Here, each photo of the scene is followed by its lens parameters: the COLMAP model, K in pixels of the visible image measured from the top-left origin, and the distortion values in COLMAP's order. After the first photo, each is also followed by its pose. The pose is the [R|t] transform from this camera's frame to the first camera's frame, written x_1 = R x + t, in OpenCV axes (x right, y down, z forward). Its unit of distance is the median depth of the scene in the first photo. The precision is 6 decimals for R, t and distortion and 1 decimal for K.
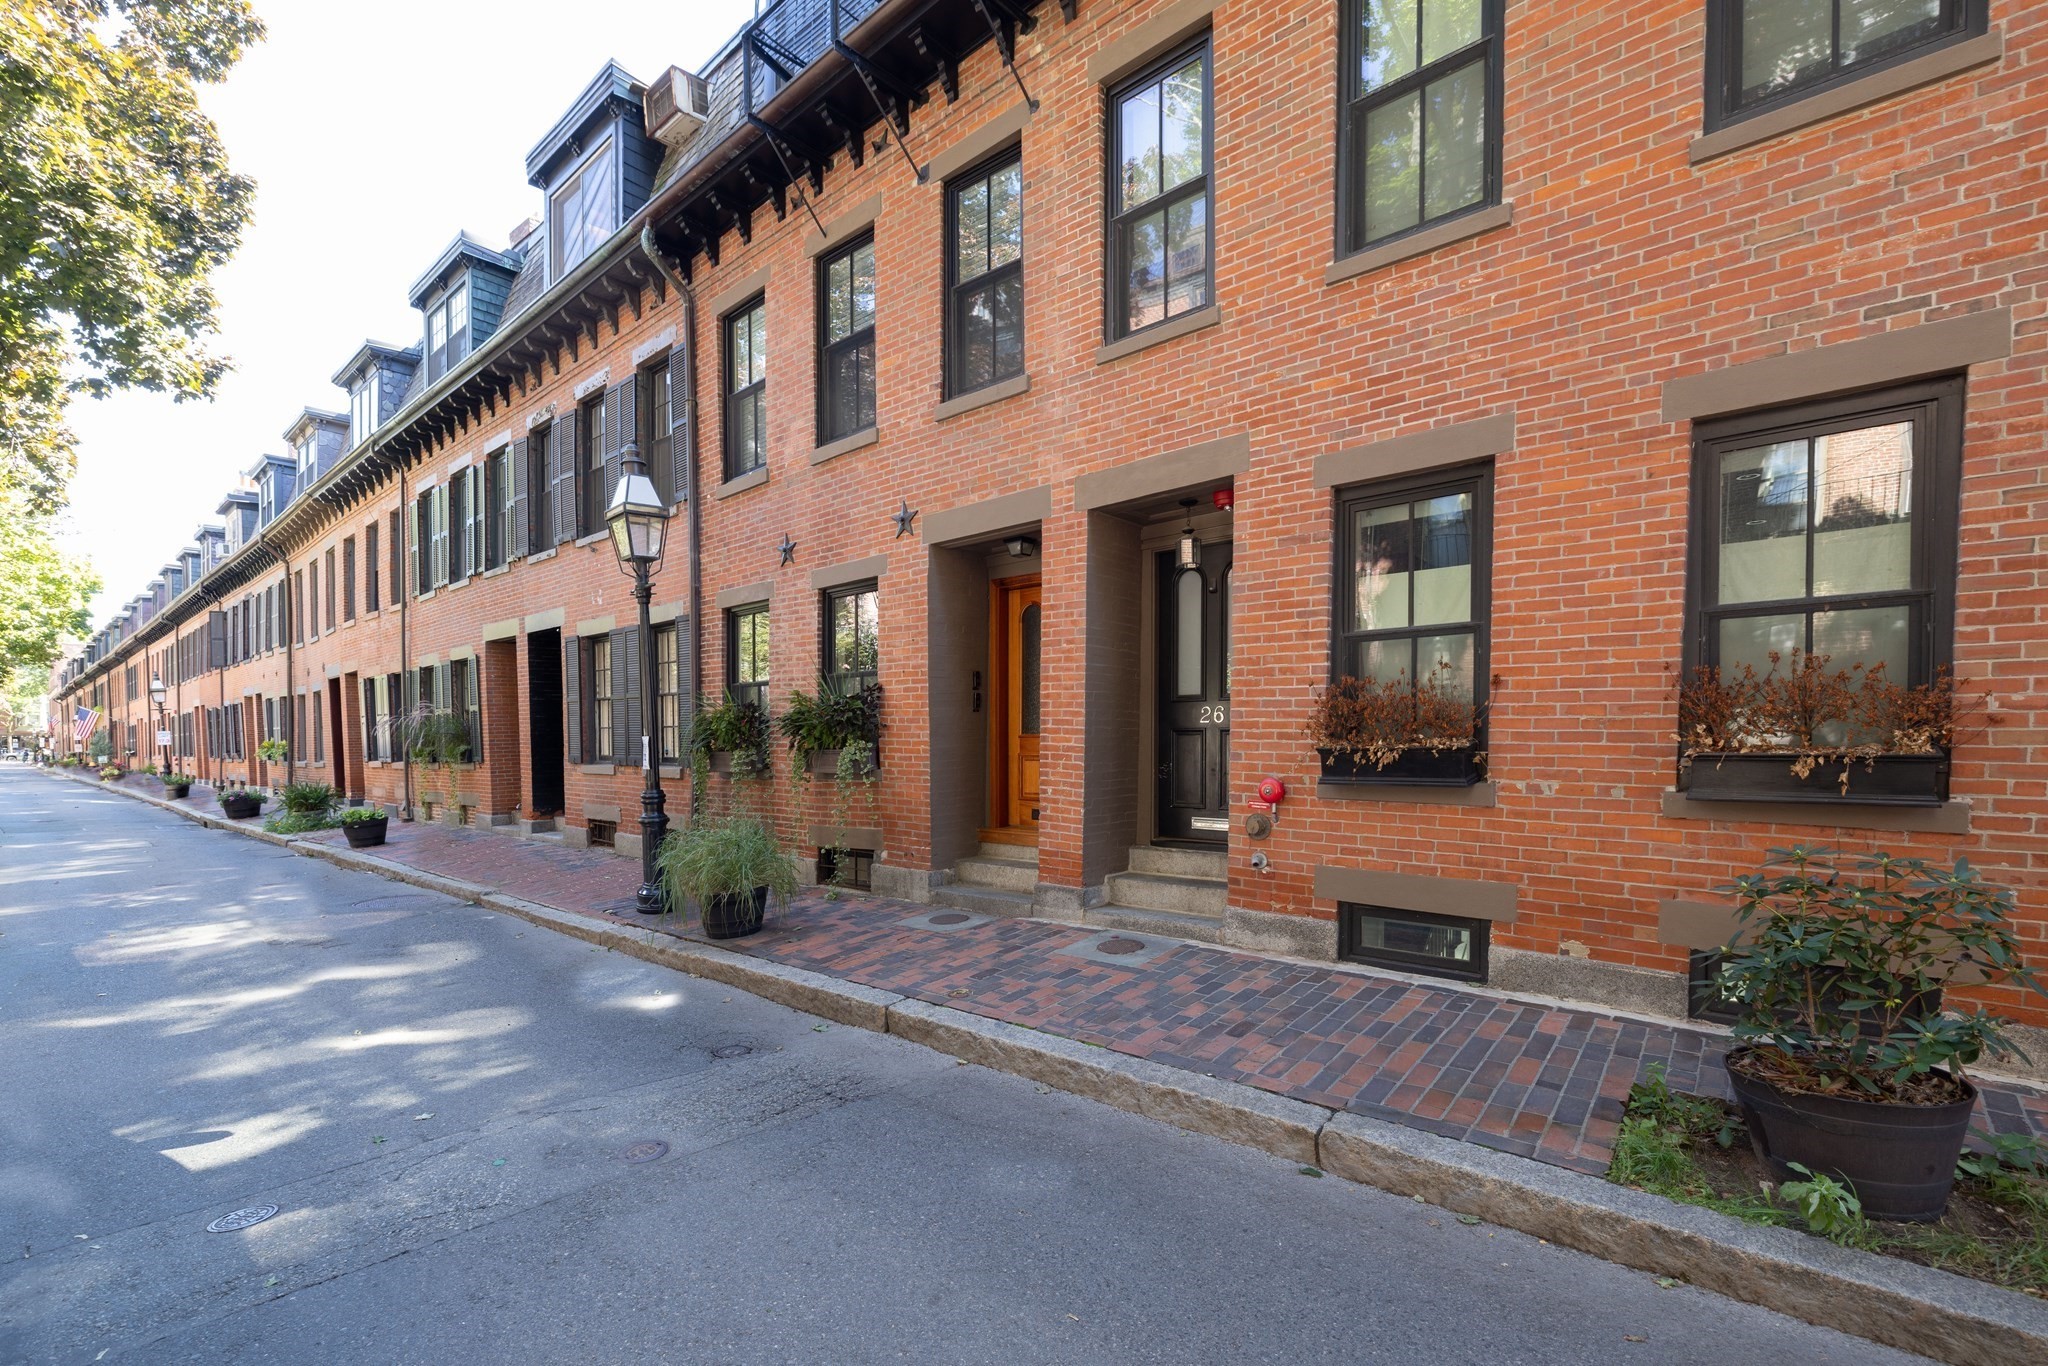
lens RADIAL K [[830.8, 0, 1128.4], [0, 830.8, 756.9], [0, 0, 1]] dist [0.001057, 0.000139]
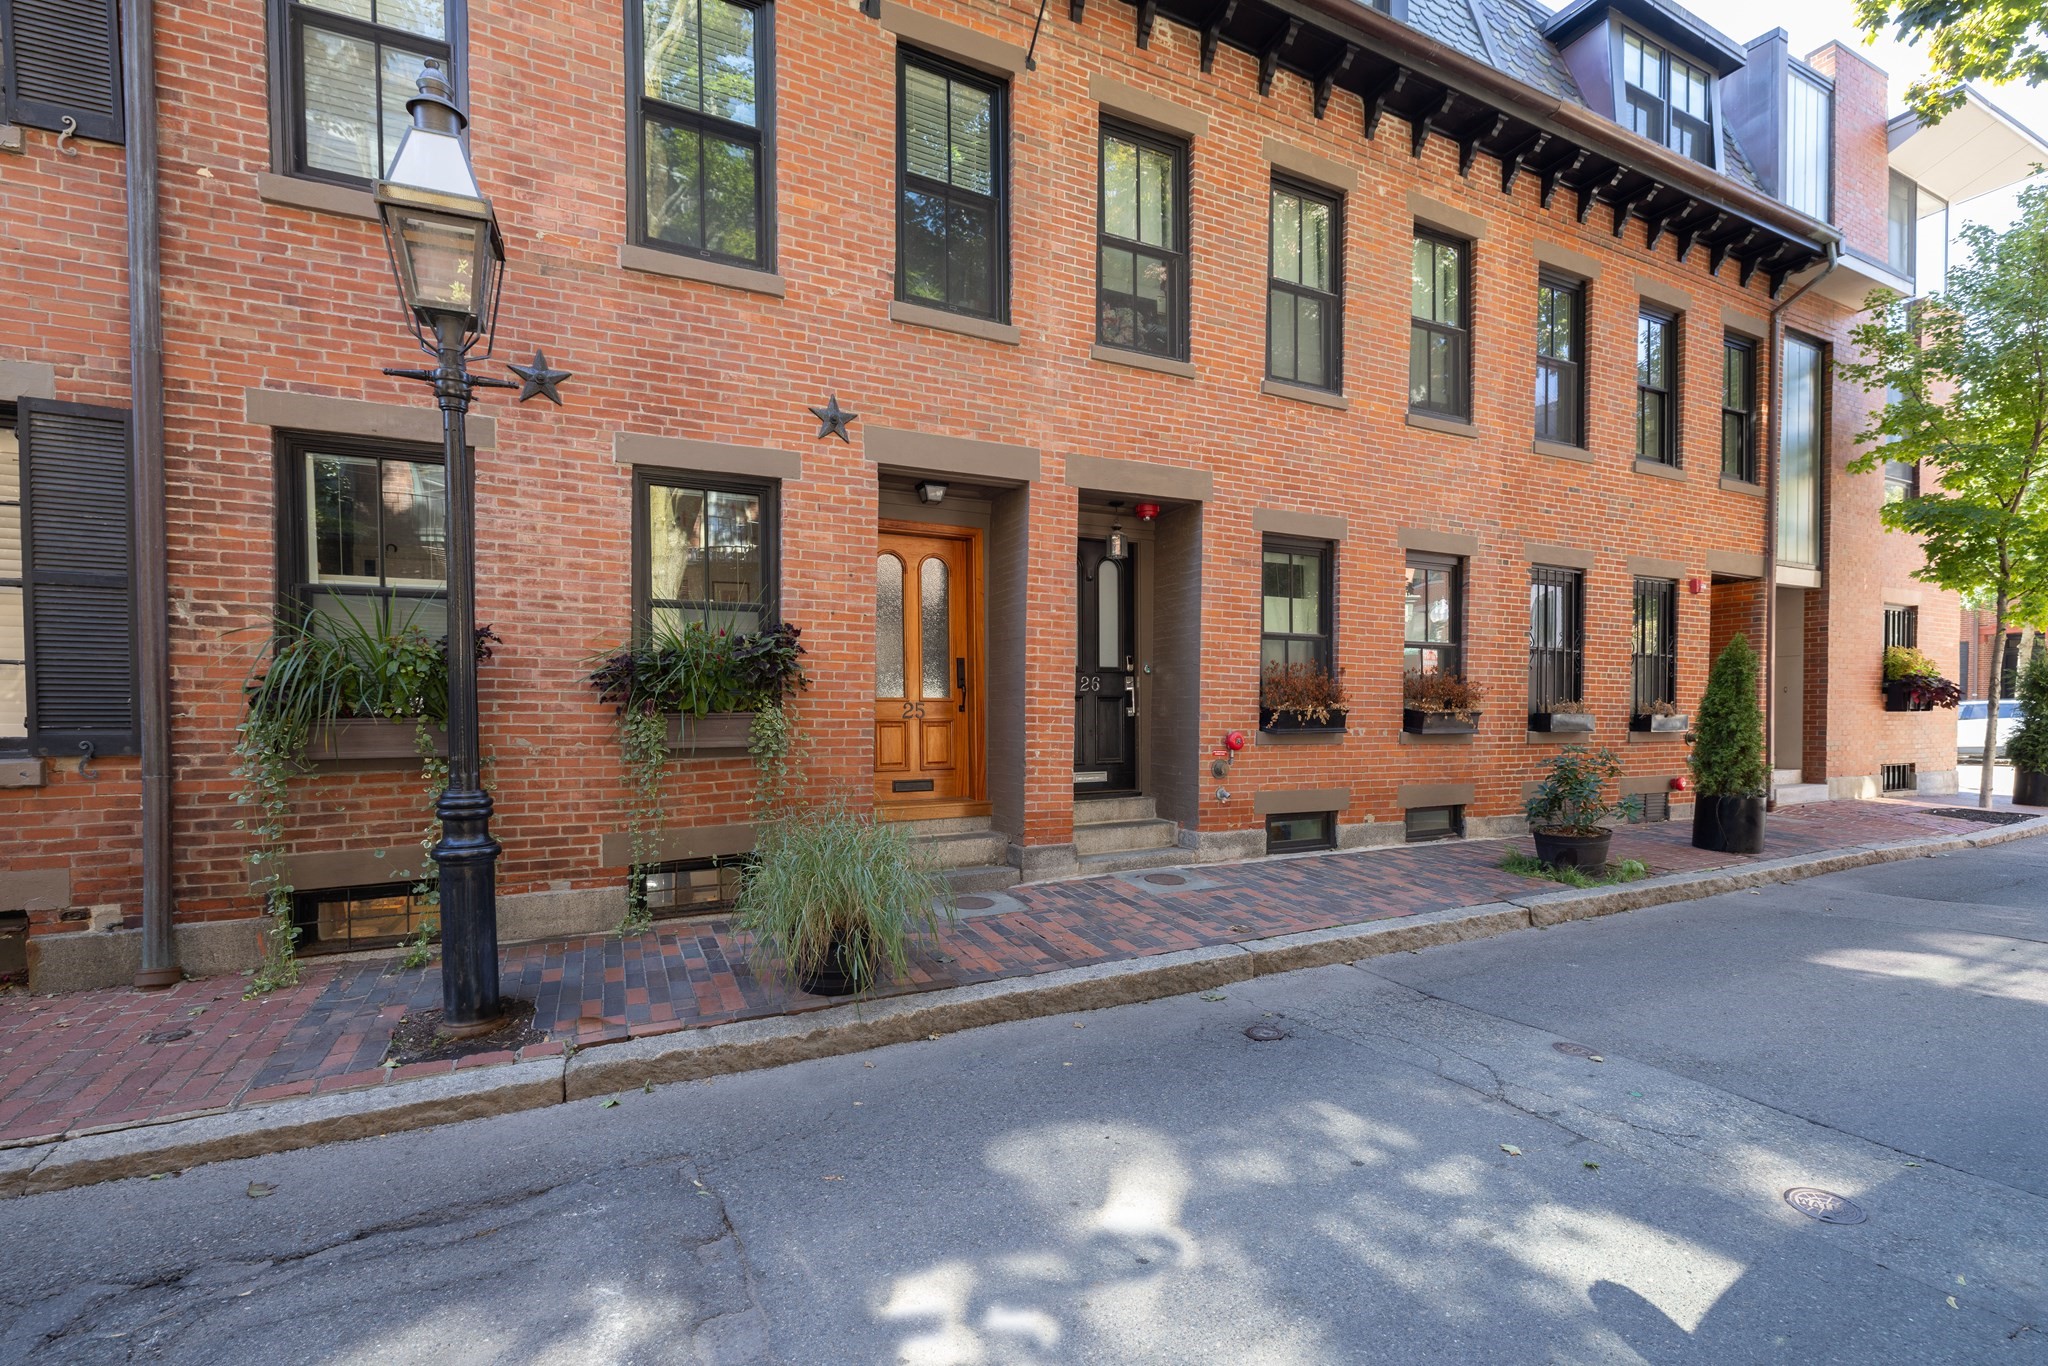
lens RADIAL K [[774.2, 0, 1025.7], [0, 774.2, 731.9], [0, 0, 1]] dist [0.001759, 0.000176]
pose [[0.503586, -0.015371, 0.863808, -1.077266], [0.018486, 0.999805, 0.007014, 0.009700], [-0.863747, 0.012436, 0.503772, 0.636930]]
